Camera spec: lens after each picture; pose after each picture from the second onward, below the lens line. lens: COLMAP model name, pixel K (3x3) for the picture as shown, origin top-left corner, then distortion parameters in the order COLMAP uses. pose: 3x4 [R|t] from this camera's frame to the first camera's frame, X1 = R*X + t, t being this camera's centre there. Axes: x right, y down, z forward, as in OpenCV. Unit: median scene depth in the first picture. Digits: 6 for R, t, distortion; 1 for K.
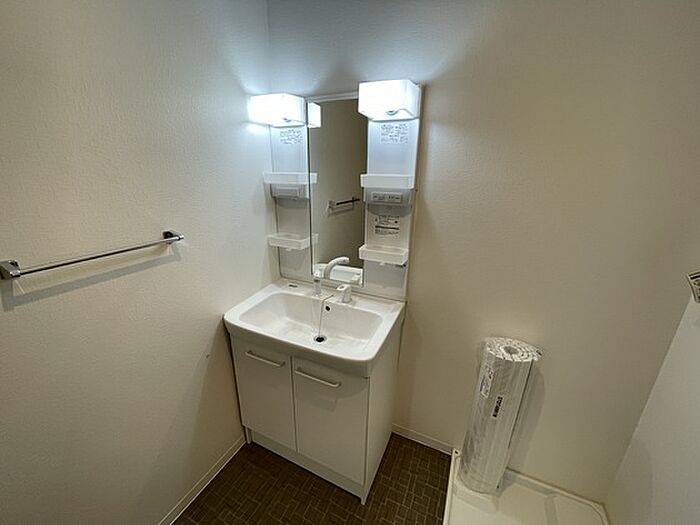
lens RADIAL K [[282.7, 0, 350.2], [0, 282.7, 262.0], [0, 0, 1]] dist [-0.002859, -0.000807]
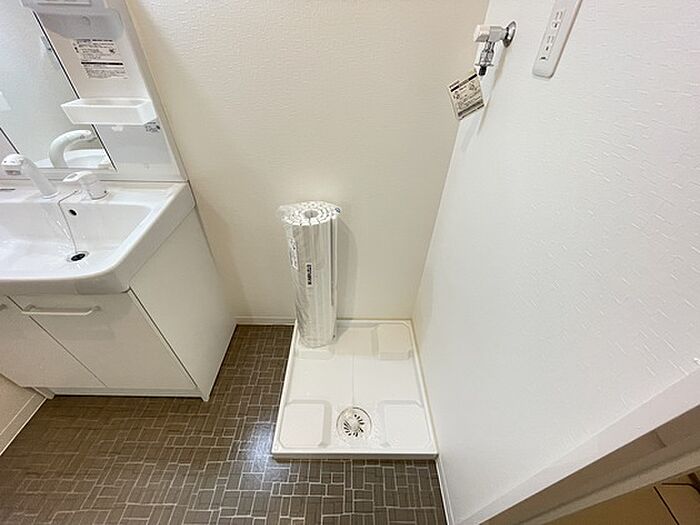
lens RADIAL K [[282.7, 0, 347.0], [0, 282.7, 260.2], [0, 0, 1]] dist [-0.002859, -0.000807]
pose [[0.905320, -0.269238, 0.328490, 0.289239], [0.125890, 0.908757, 0.397885, 0.088927], [-0.405644, -0.318860, 0.856611, 0.122349]]
